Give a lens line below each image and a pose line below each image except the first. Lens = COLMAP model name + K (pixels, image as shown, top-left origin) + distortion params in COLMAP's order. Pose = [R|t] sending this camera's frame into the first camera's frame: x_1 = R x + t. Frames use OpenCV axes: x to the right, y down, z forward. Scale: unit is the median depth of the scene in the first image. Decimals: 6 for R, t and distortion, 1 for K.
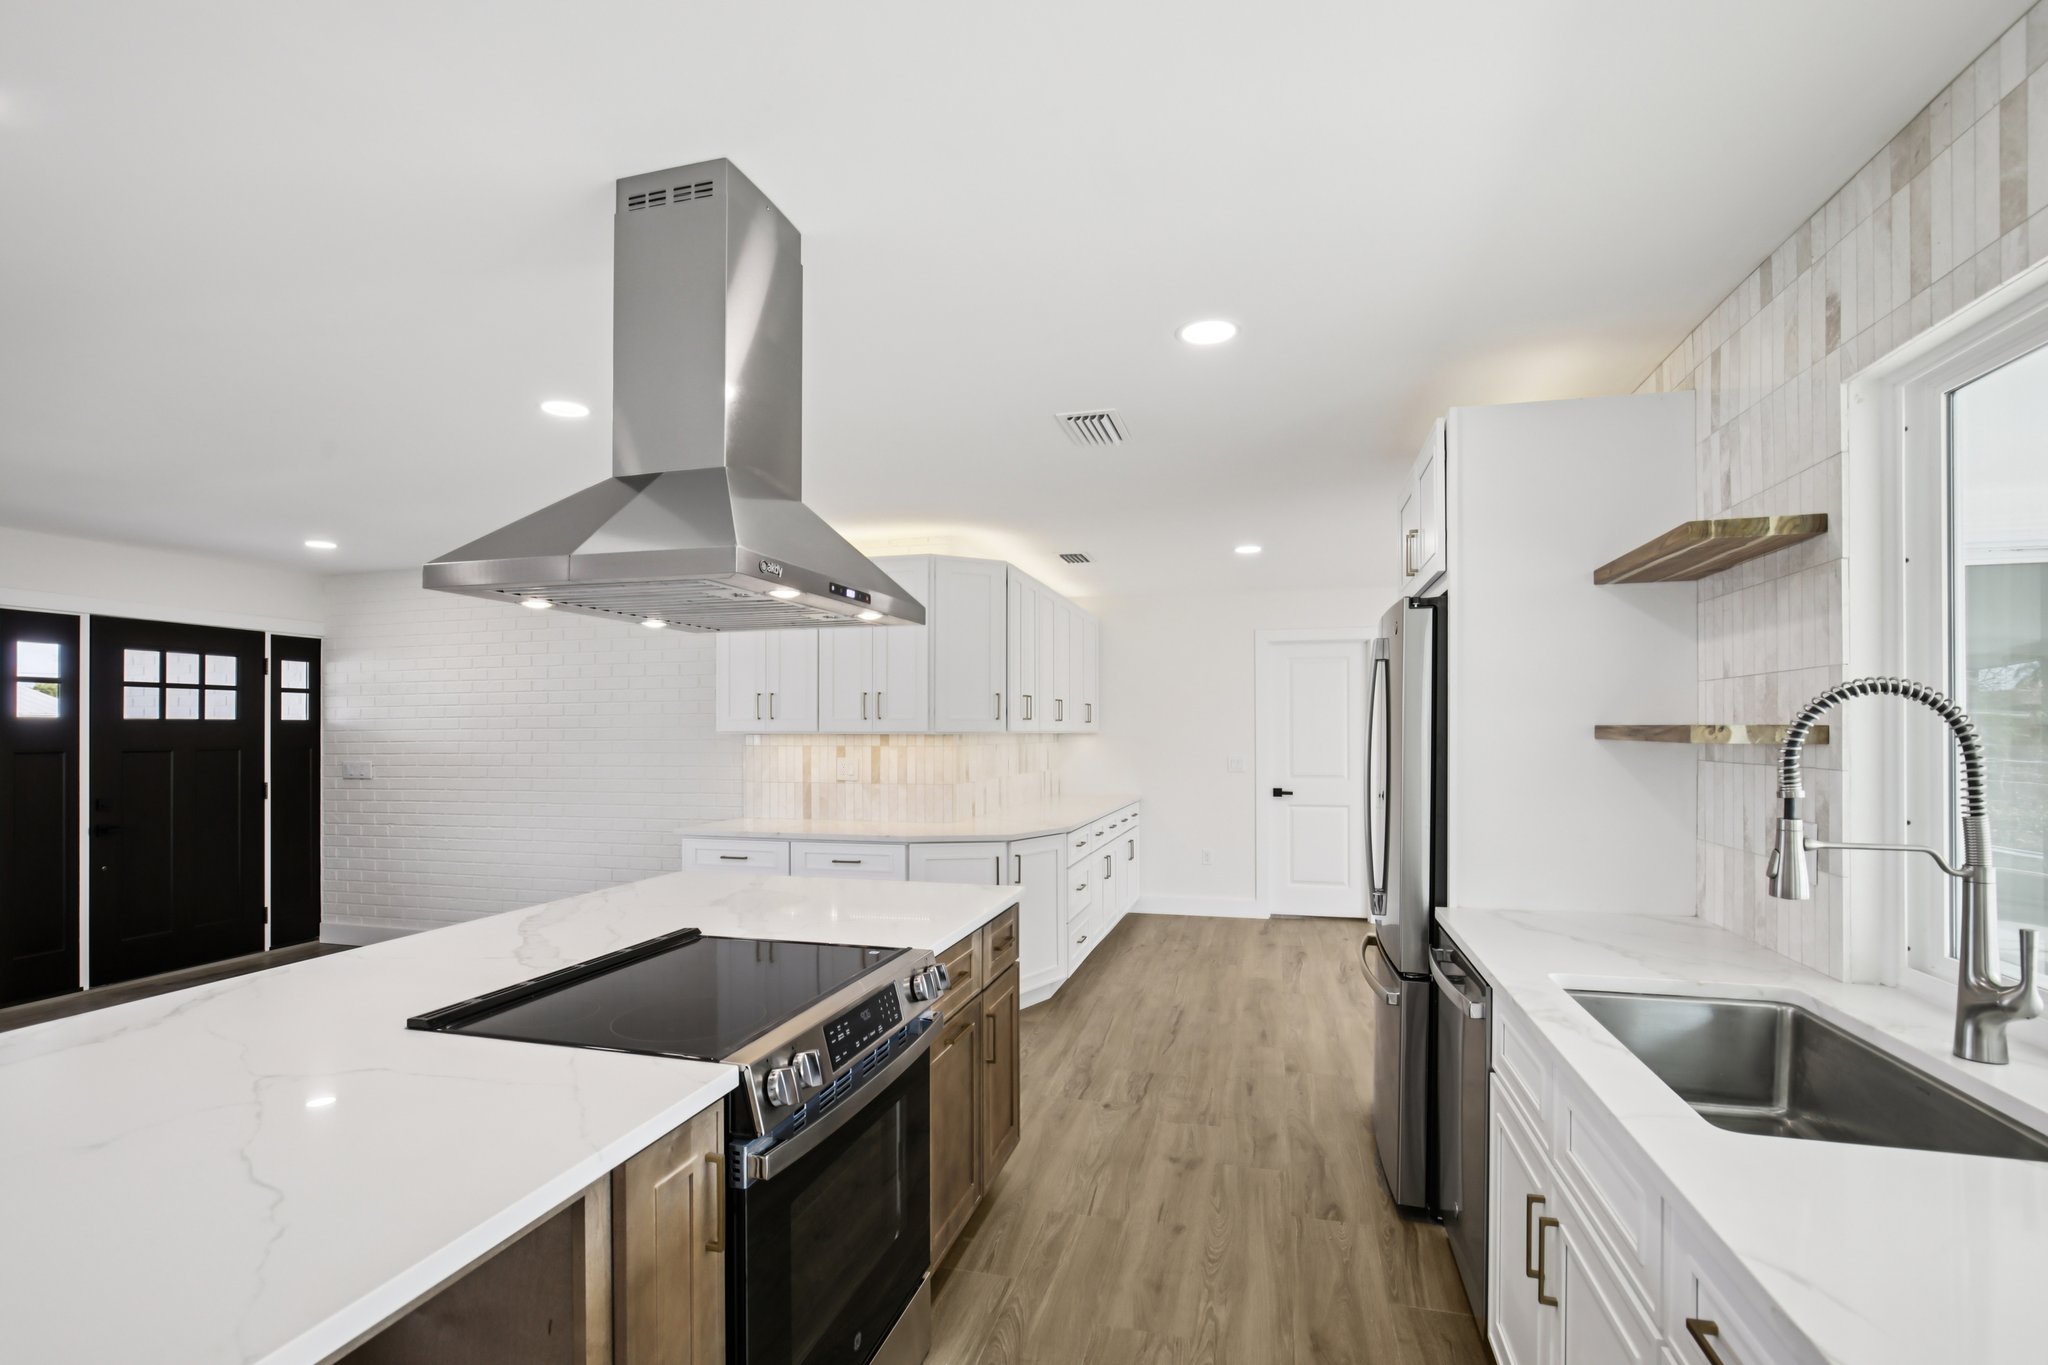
lens RADIAL K [[940.6, 0, 1028.2], [0, 940.6, 723.5], [0, 0, 1]] dist [-0.001222, -0.000014]
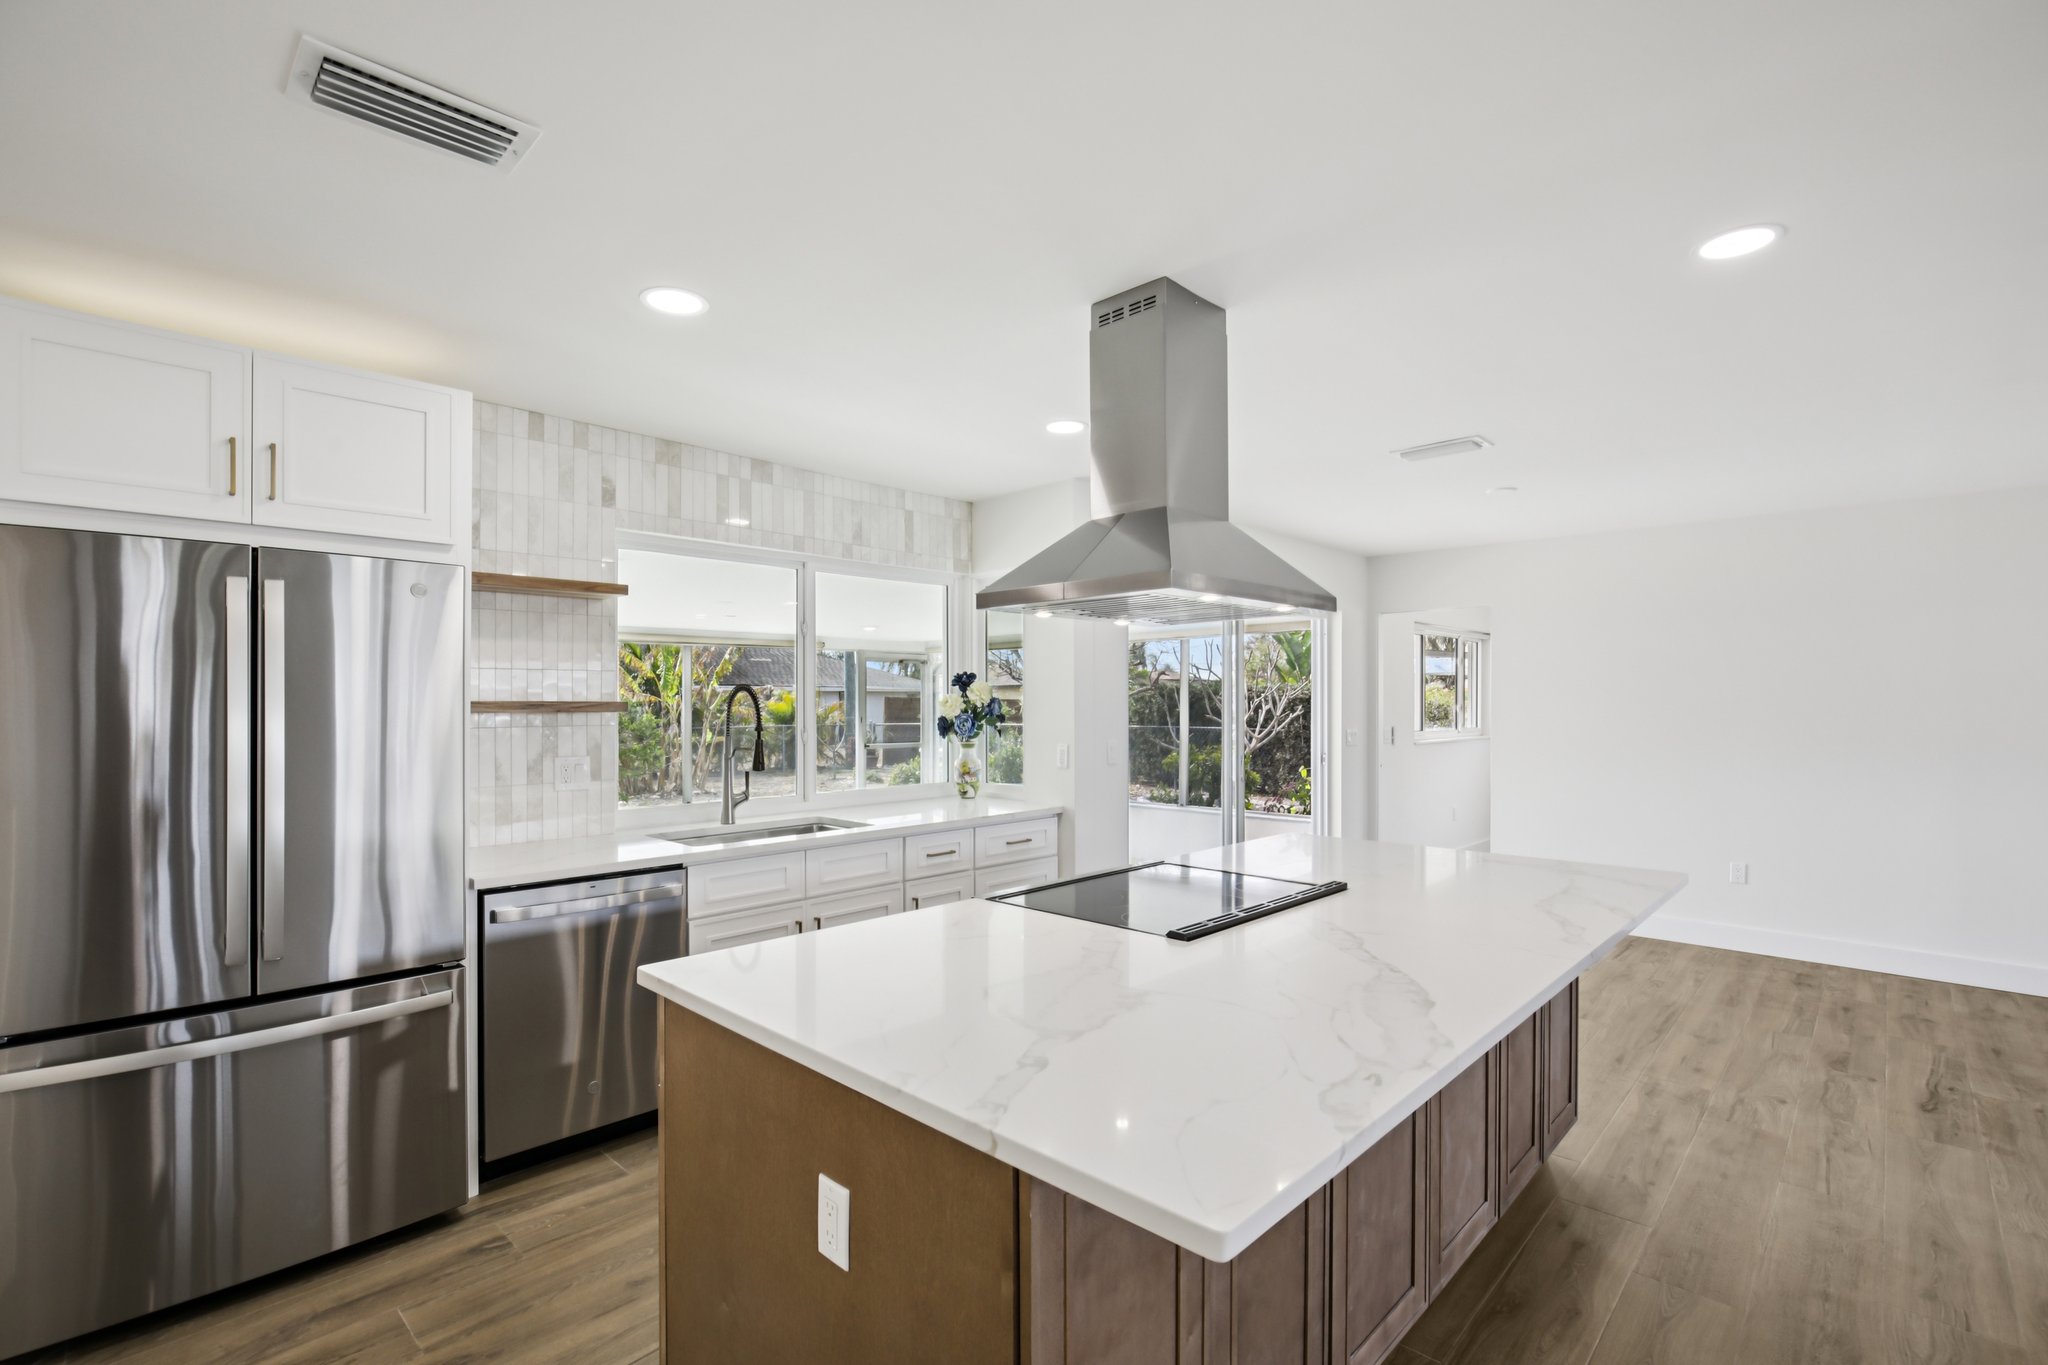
lens RADIAL K [[932.5, 0, 1023.8], [0, 932.5, 705.3], [0, 0, 1]] dist [-0.006038, -0.000063]
pose [[-0.873164, 0.004265, 0.487408, -0.296795], [0.003936, 0.999991, -0.001699, 0.006178], [-0.487411, 0.000435, -0.873172, 0.813949]]
